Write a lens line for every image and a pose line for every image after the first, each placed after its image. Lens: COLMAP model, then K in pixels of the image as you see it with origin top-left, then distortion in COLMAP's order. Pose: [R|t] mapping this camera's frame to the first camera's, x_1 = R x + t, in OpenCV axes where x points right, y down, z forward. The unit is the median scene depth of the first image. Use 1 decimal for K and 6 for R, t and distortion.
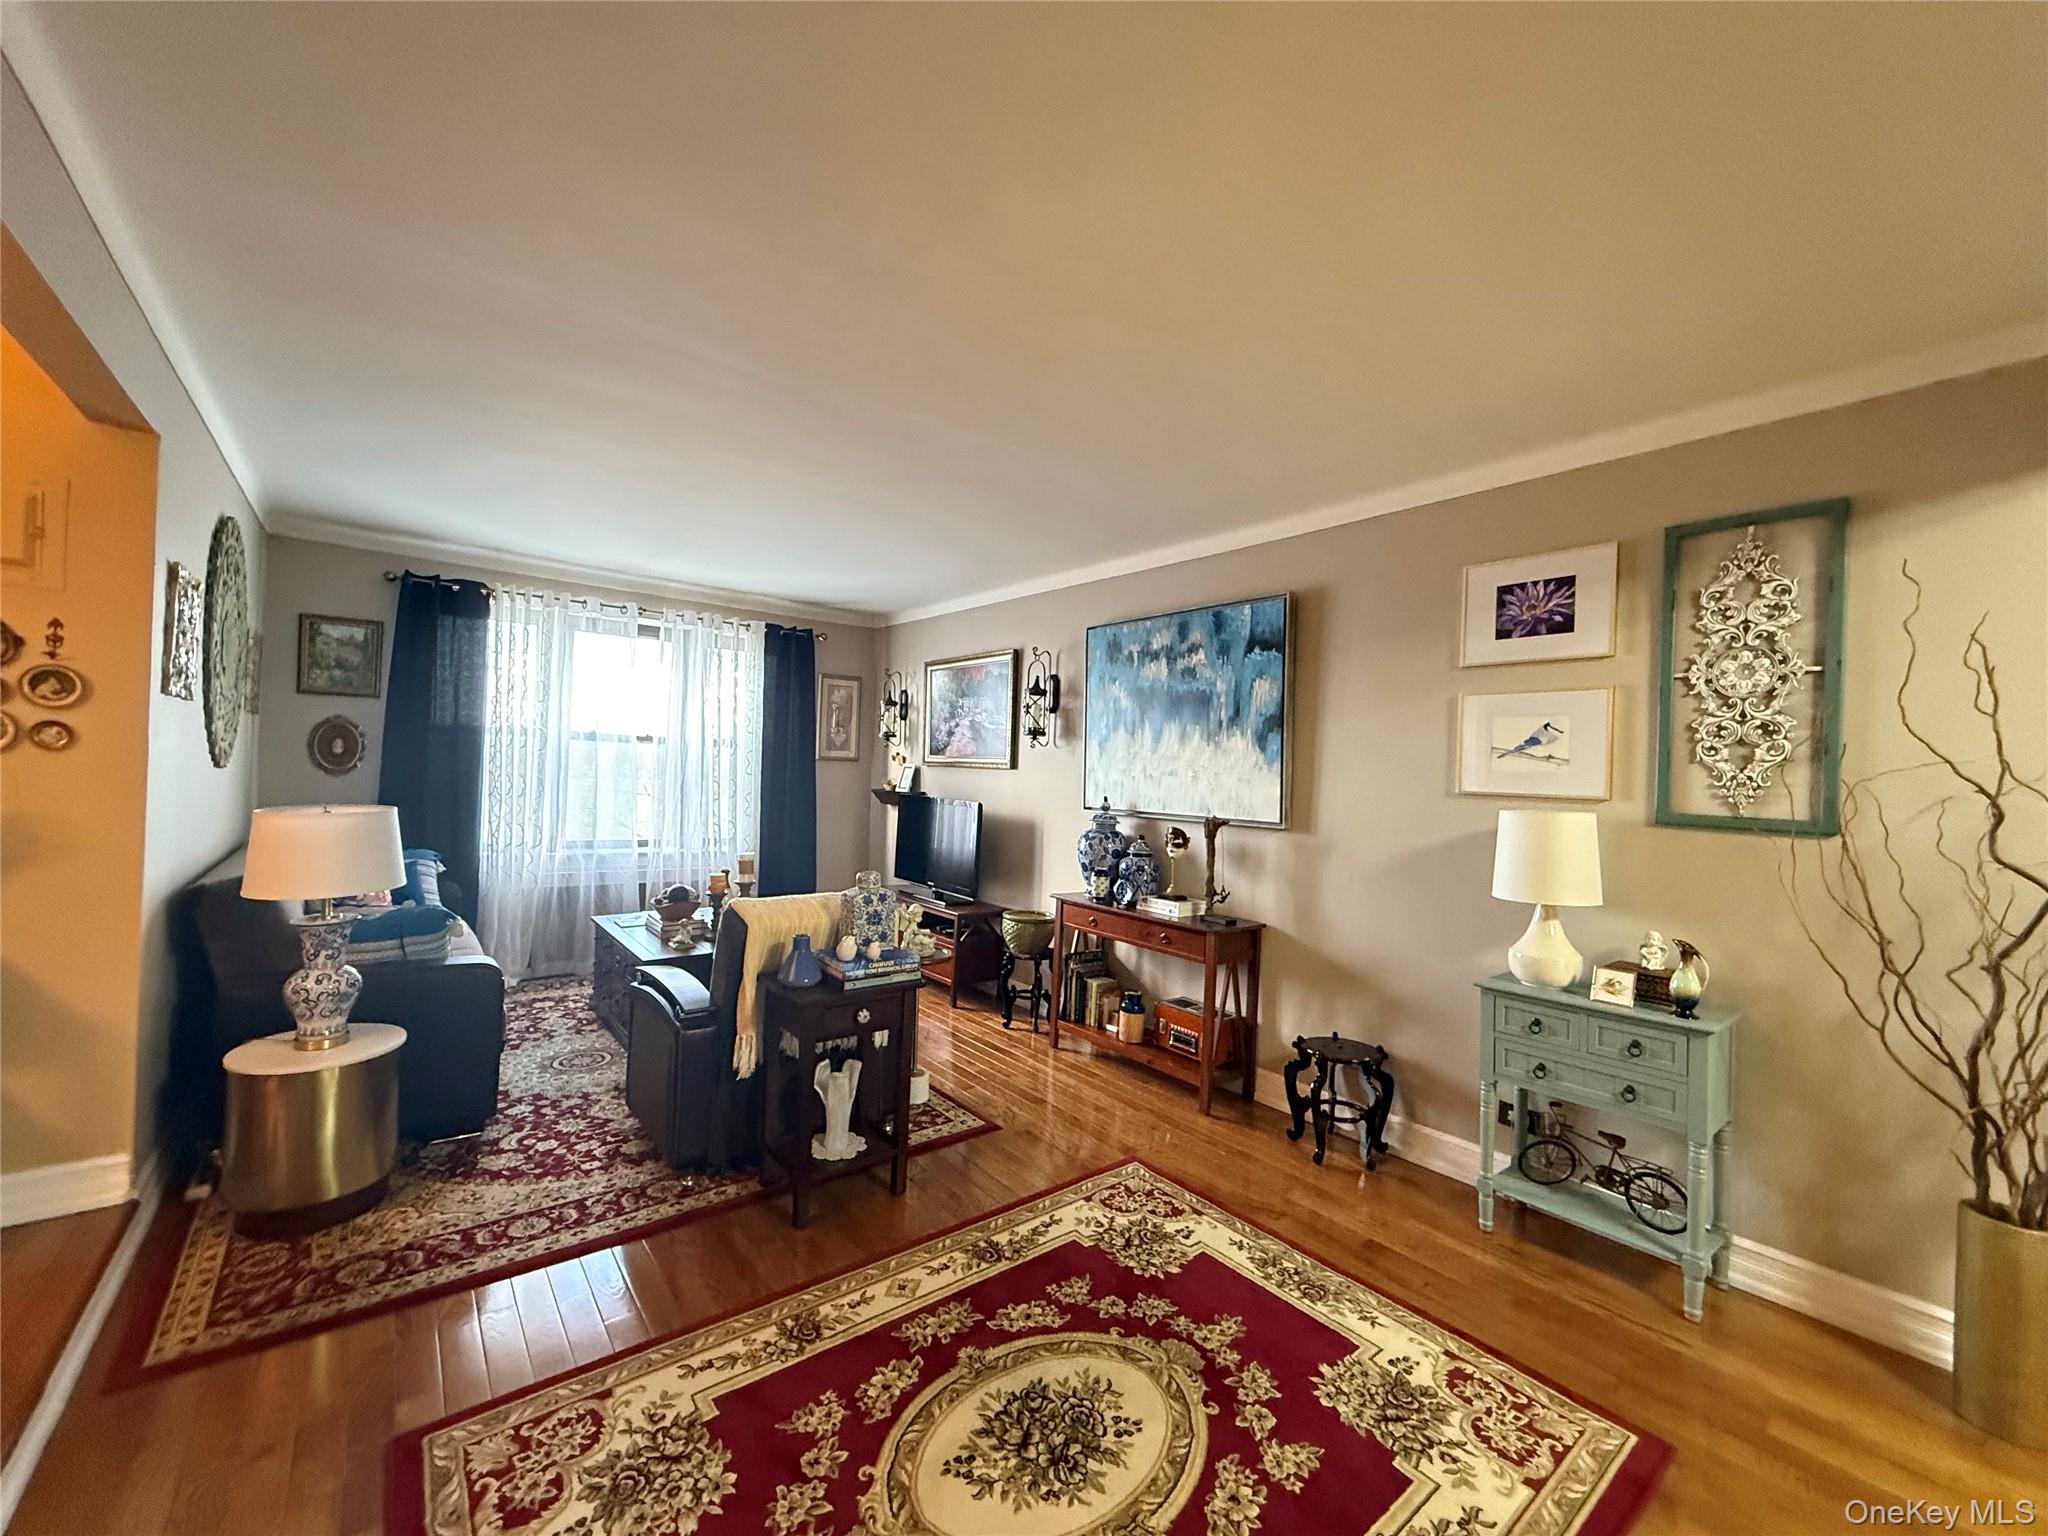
lens RADIAL K [[813.3, 0, 1020.8], [0, 813.3, 769.3], [0, 0, 1]] dist [0.000886, -0.000124]
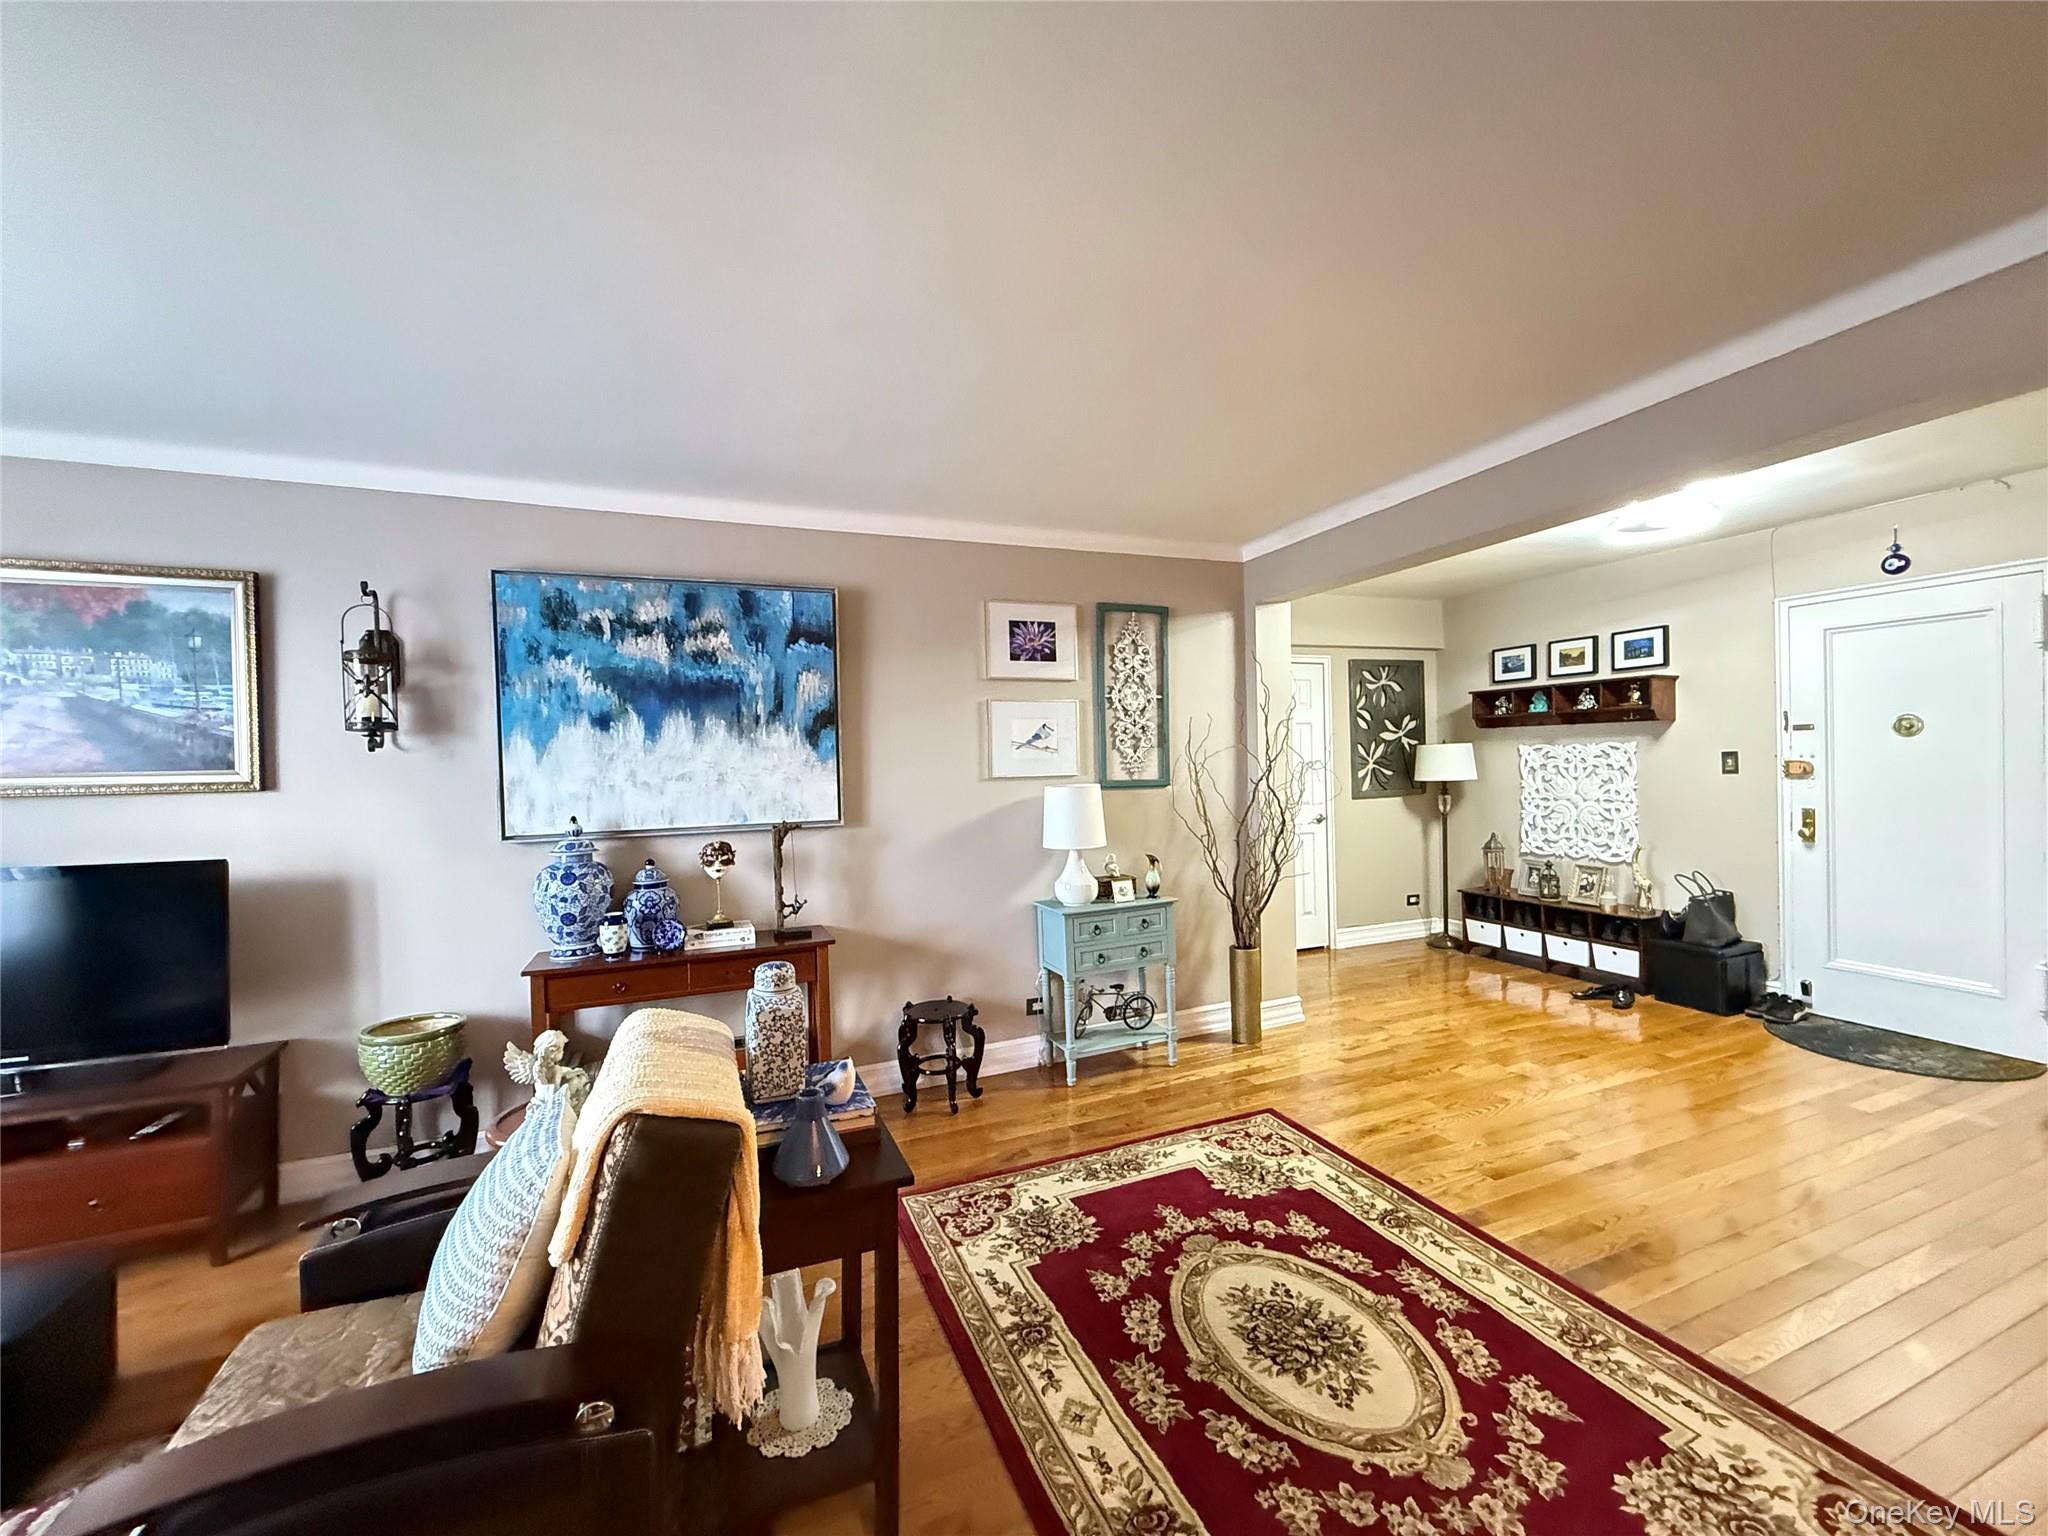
lens RADIAL K [[813.3, 0, 1012.4], [0, 813.3, 769.8], [0, 0, 1]] dist [0.000886, -0.000124]
pose [[0.276720, -0.055208, 0.959363, -0.760923], [0.030948, 0.998342, 0.048524, -0.049148], [-0.960452, 0.016262, 0.277970, 0.683678]]
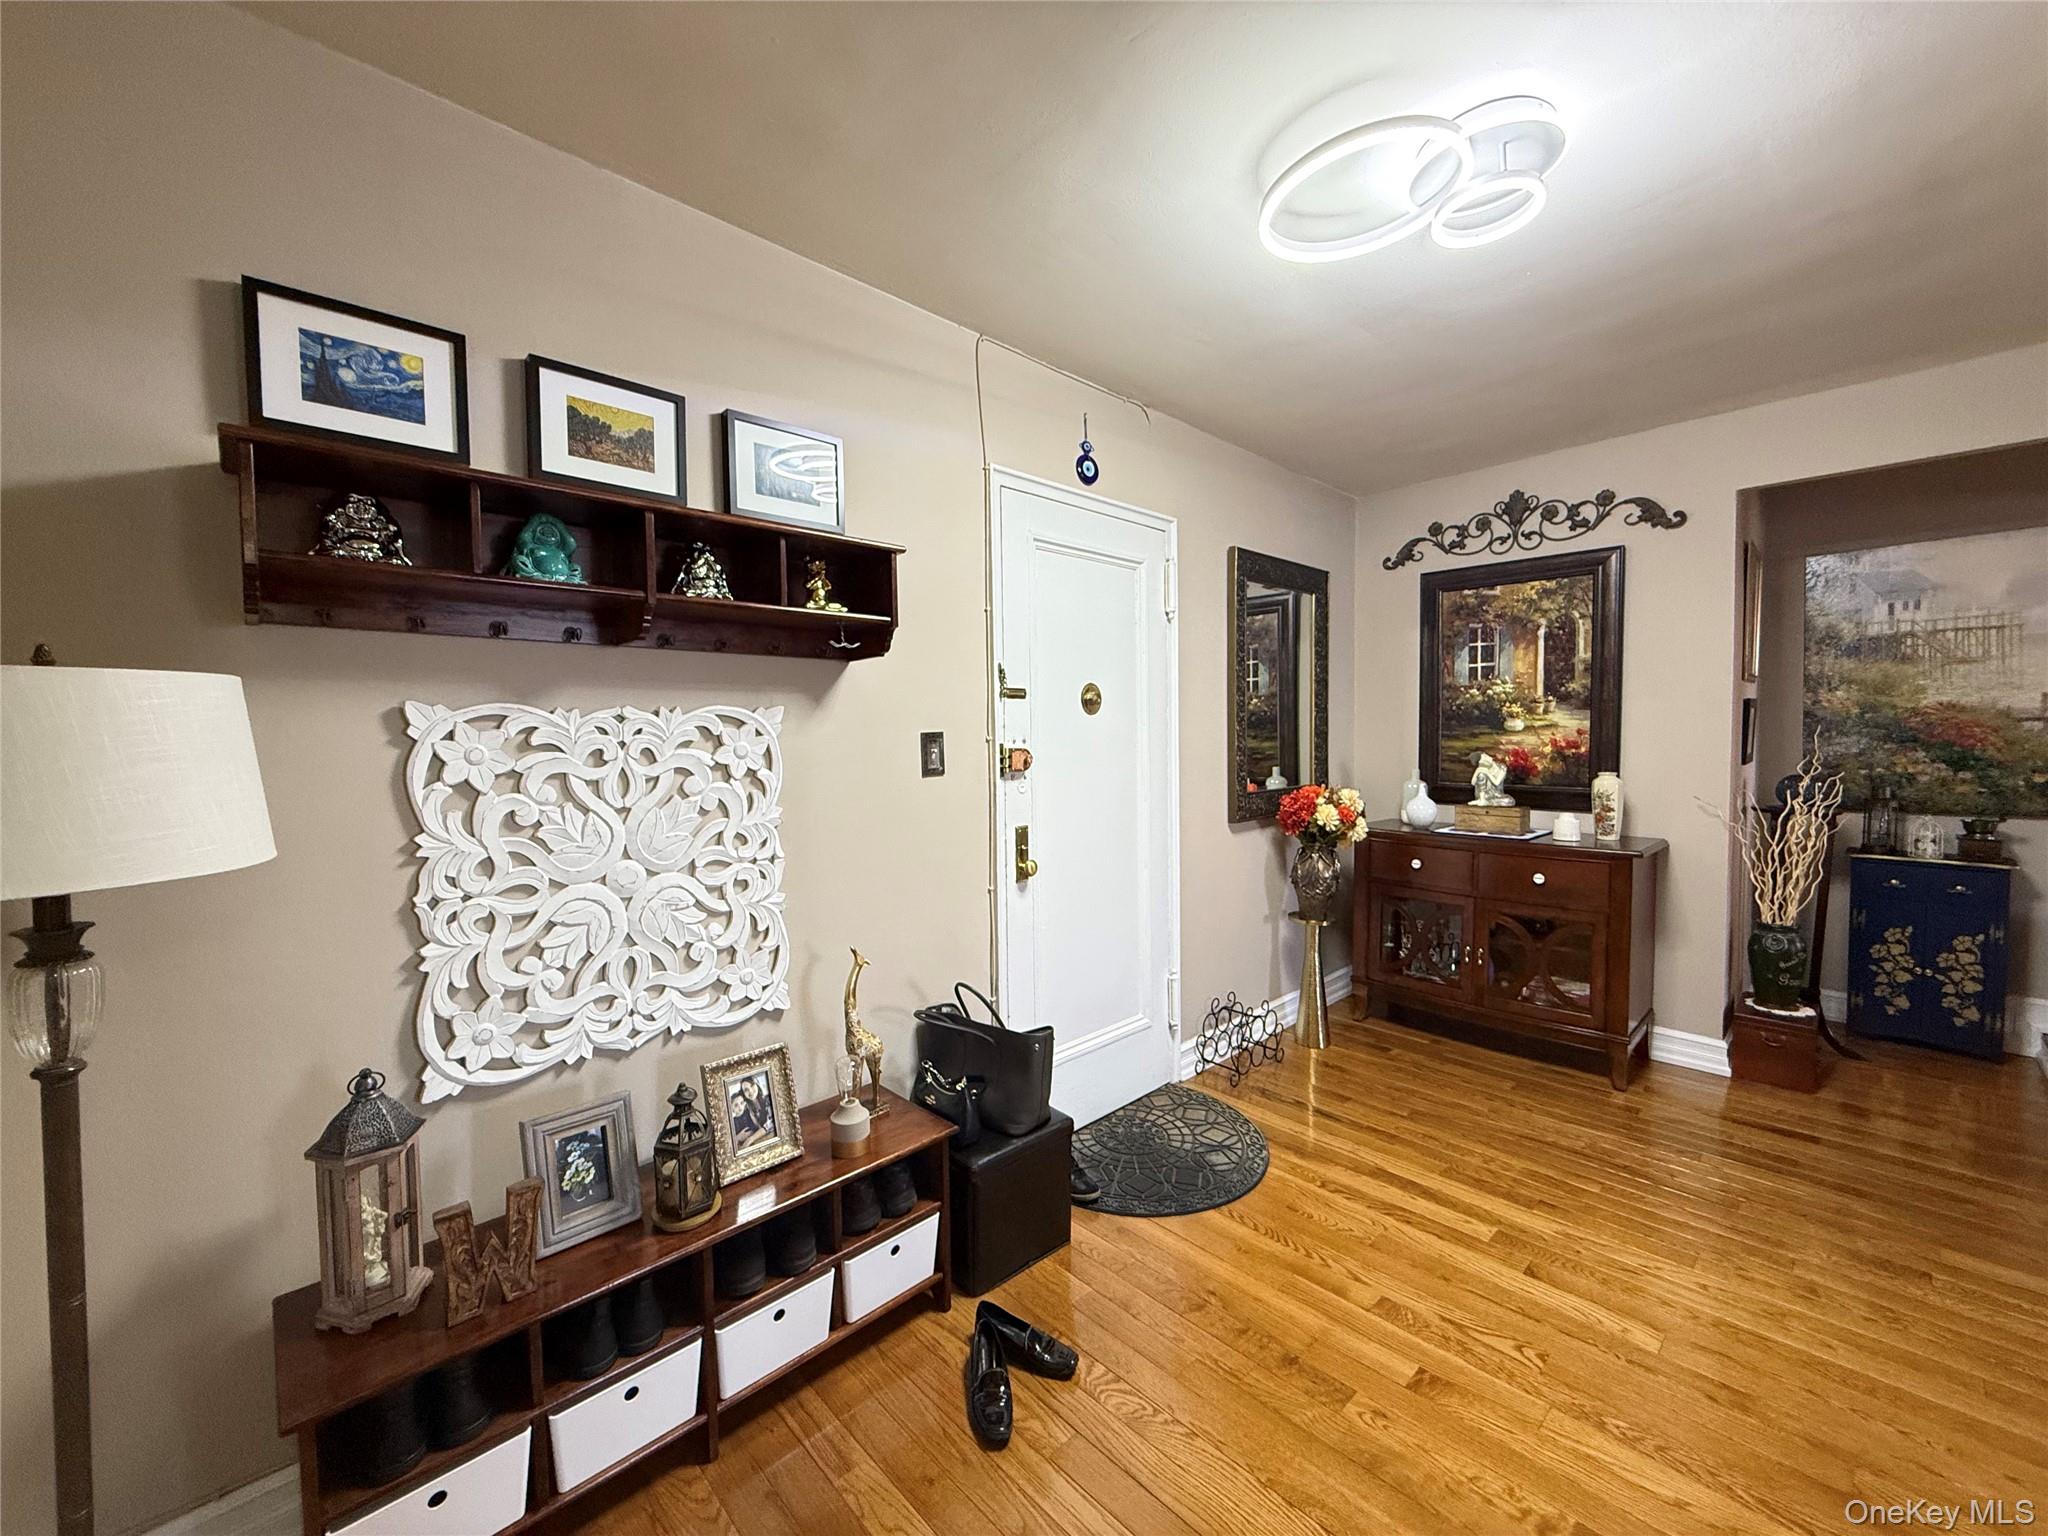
lens RADIAL K [[813.3, 0, 1021.4], [0, 813.3, 766.8], [0, 0, 1]] dist [0.000886, -0.000124]
pose [[-0.995131, -0.016568, -0.097163, 1.287926], [-0.019854, 0.999260, 0.032951, 0.048067], [0.096545, 0.034719, -0.994723, 0.595057]]
